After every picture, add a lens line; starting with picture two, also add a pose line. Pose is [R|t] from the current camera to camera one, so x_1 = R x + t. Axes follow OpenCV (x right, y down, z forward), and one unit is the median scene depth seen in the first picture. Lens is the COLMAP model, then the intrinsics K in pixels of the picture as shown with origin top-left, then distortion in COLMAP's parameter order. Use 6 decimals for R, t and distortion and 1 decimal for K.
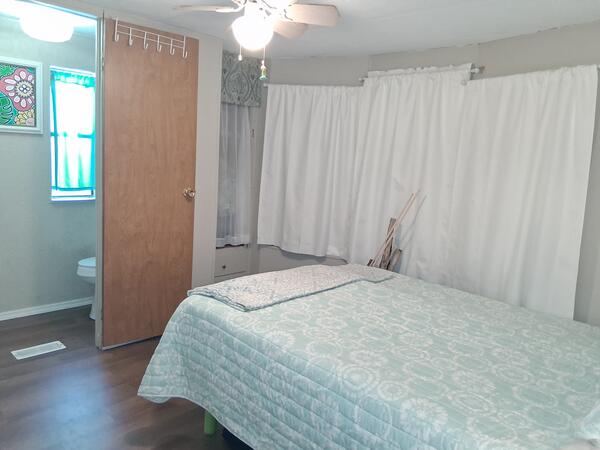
lens RADIAL K [[453.3, 0, 299.6], [0, 453.3, 224.8], [0, 0, 1]] dist [0.077385, -0.121395]
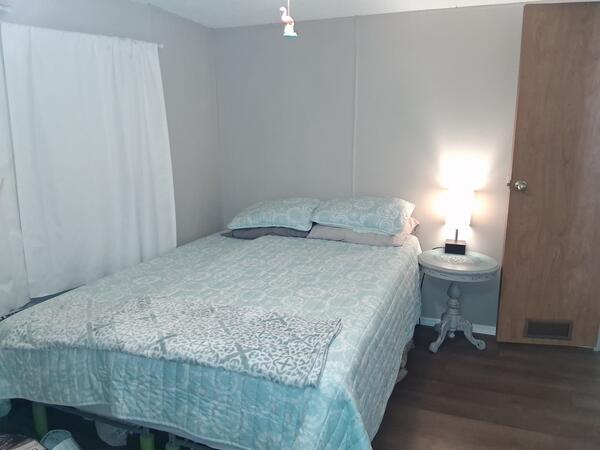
lens RADIAL K [[453.3, 0, 299.9], [0, 453.3, 224.3], [0, 0, 1]] dist [0.077385, -0.121395]
pose [[-0.399516, -0.249967, 0.881989, -0.762511], [0.123069, 0.938773, 0.321807, -0.259917], [-0.908428, 0.237112, -0.344291, 1.262235]]
